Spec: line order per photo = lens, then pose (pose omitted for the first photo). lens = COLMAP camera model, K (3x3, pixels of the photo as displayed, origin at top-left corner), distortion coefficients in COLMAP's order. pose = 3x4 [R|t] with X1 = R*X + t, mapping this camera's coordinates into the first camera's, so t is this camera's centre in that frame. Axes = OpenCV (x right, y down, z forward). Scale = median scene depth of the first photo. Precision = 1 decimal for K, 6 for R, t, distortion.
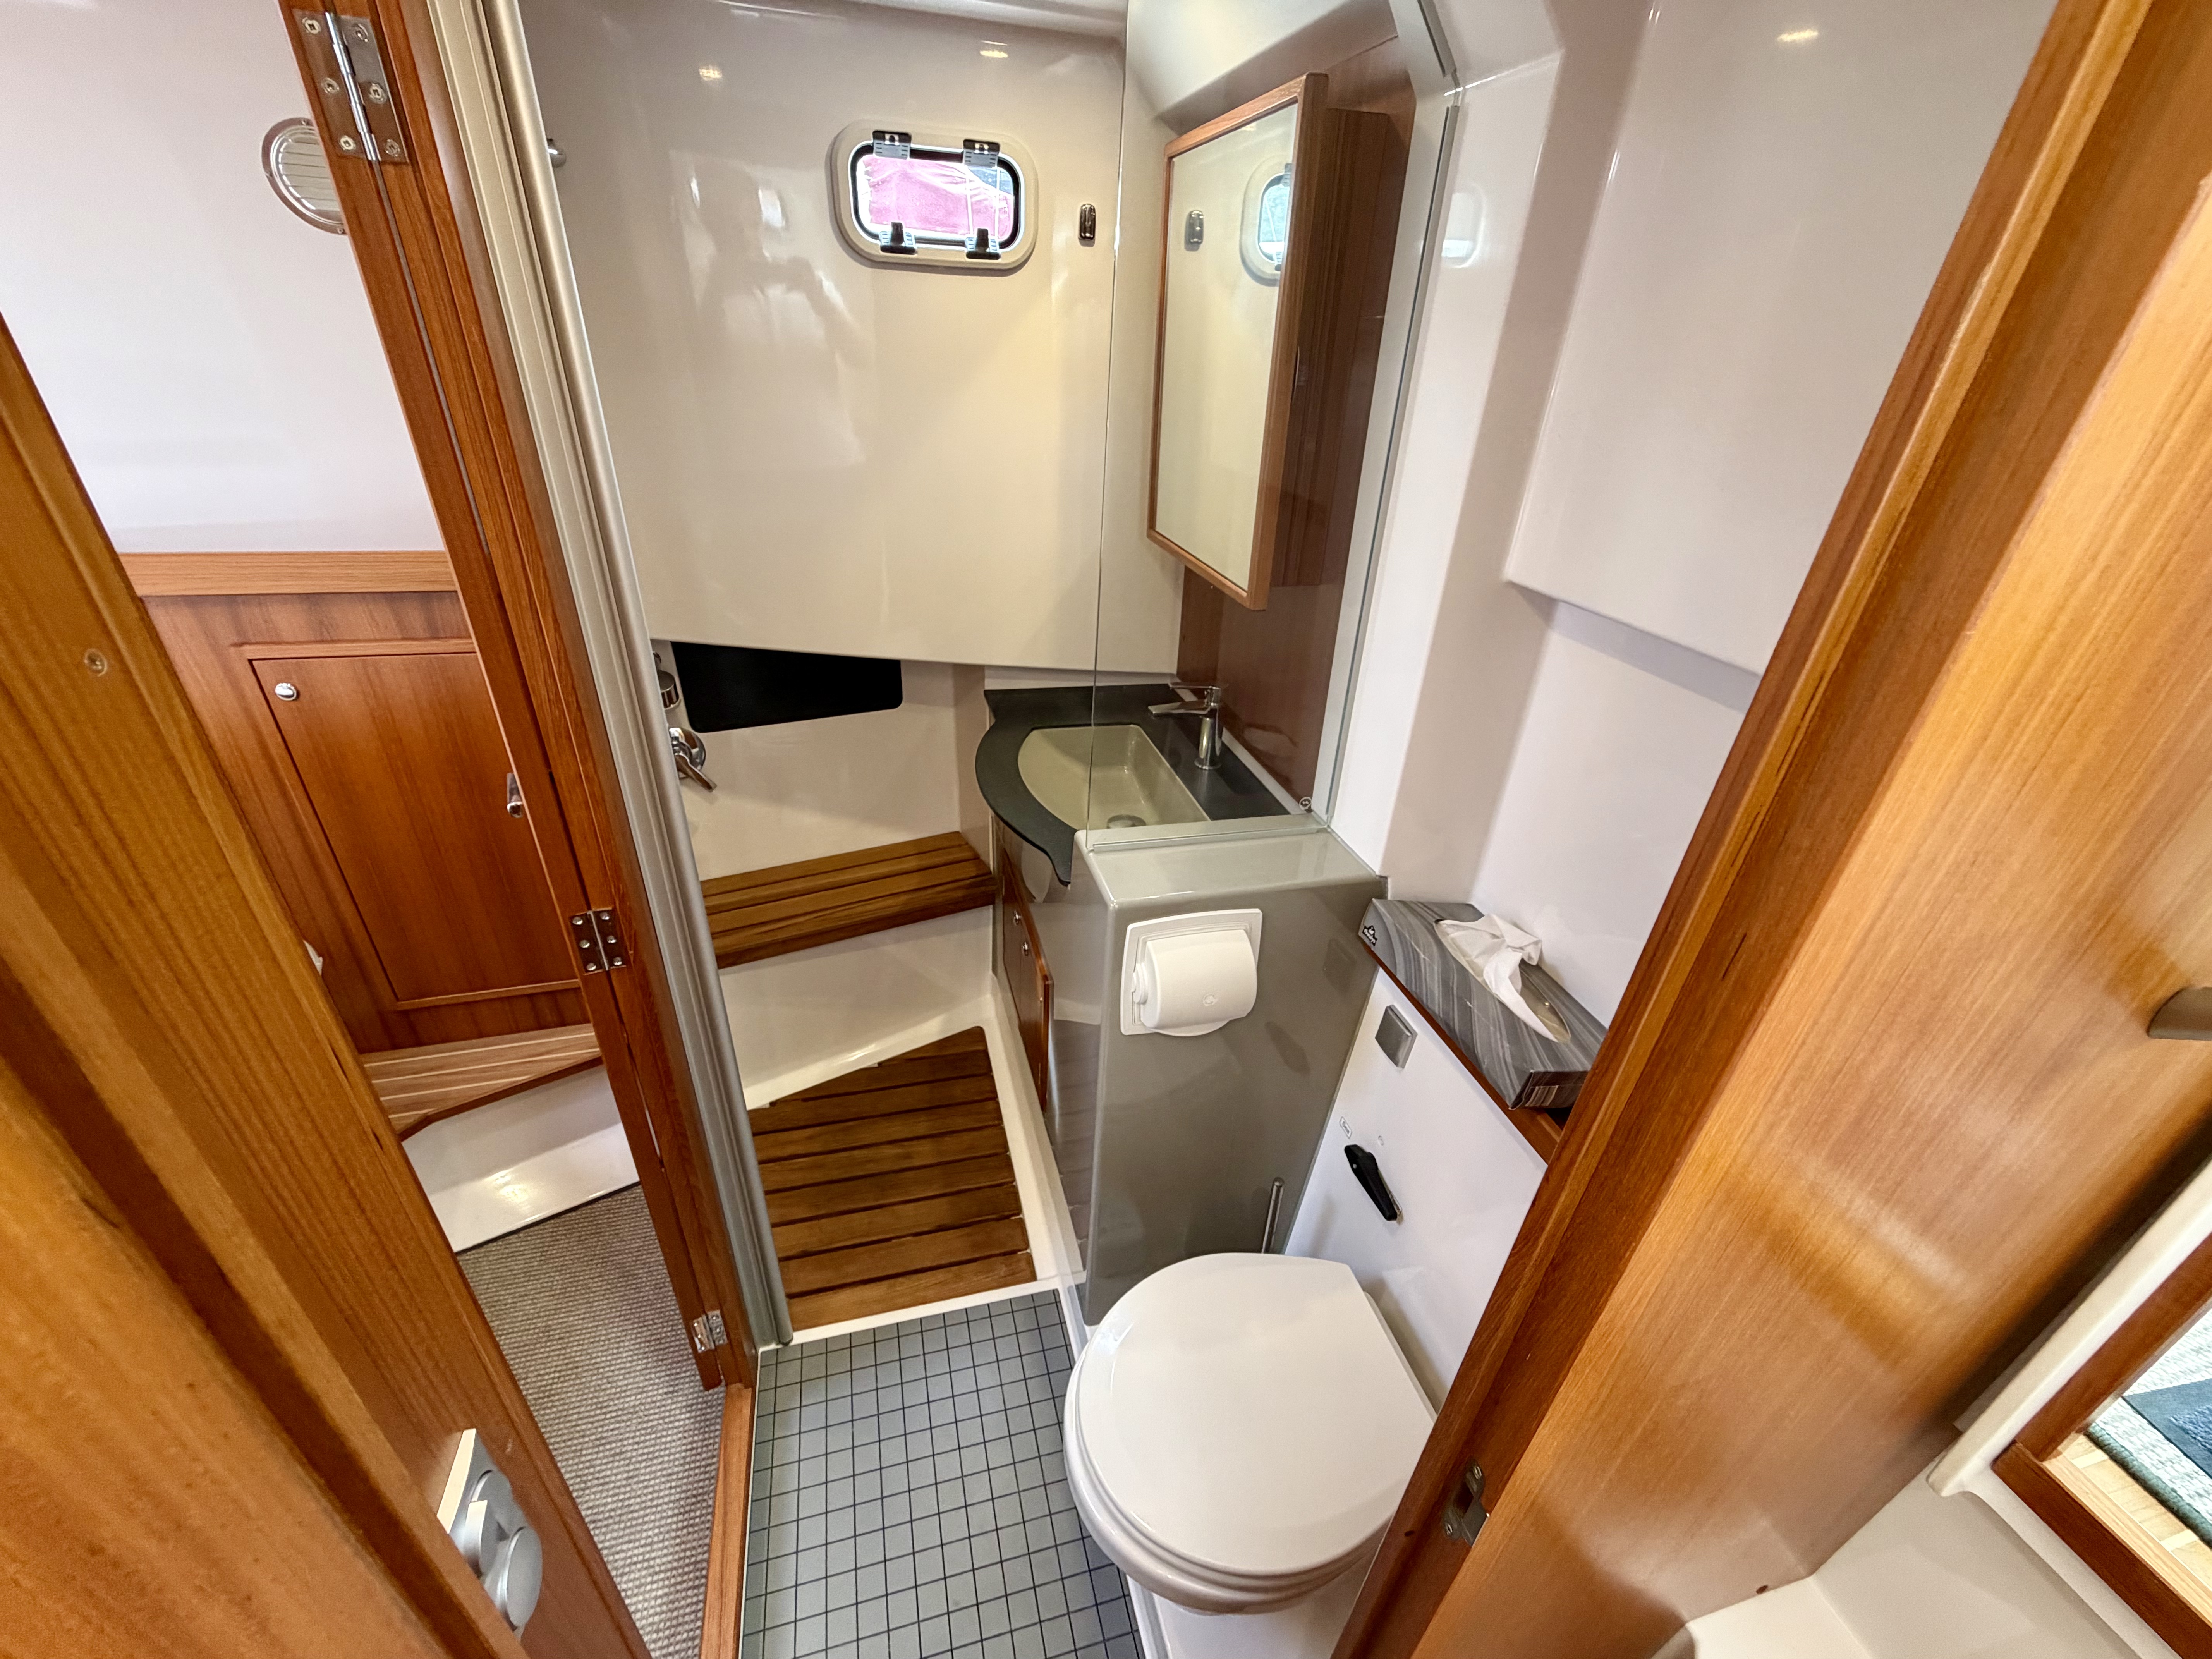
lens RADIAL K [[882.5, 0, 1111.7], [0, 882.5, 824.0], [0, 0, 1]] dist [-0.002891, 0.000442]
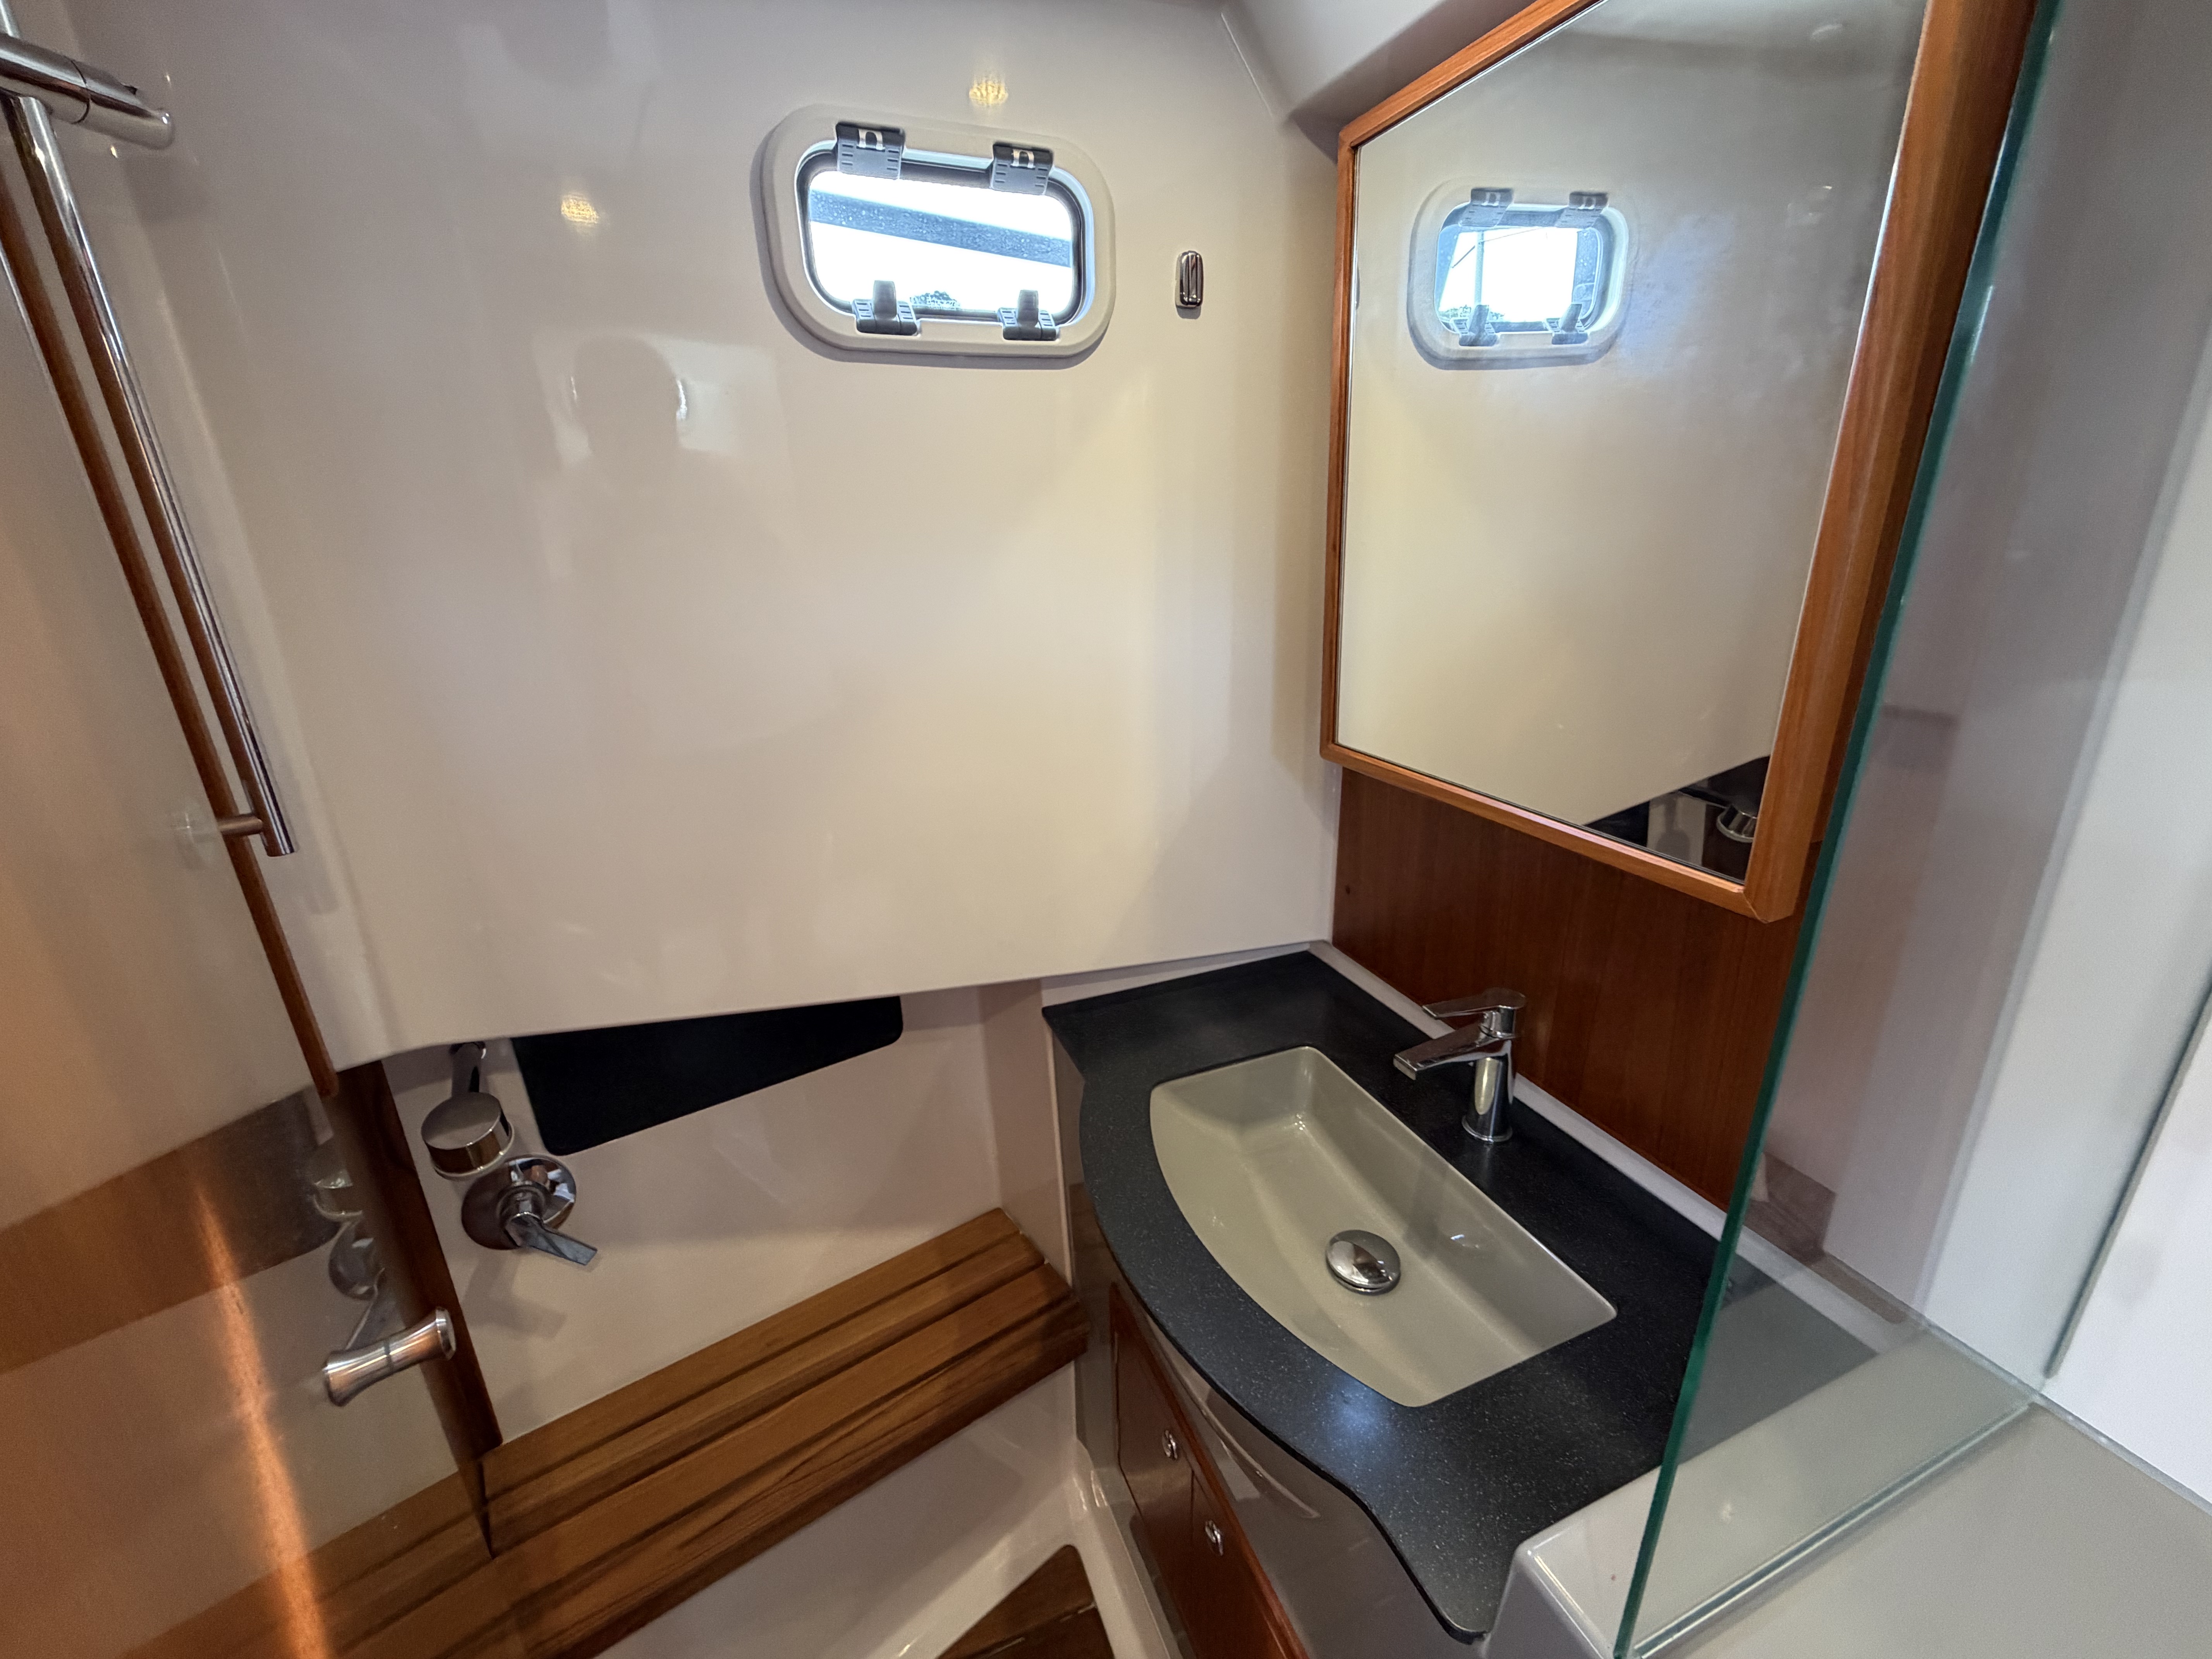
lens RADIAL K [[882.5, 0, 1107.5], [0, 882.5, 814.1], [0, 0, 1]] dist [-0.002891, 0.000442]
pose [[0.990167, -0.117974, 0.075170, -0.136068], [0.131014, 0.970427, -0.202749, -0.161387], [-0.049028, 0.210604, 0.976341, 0.378477]]
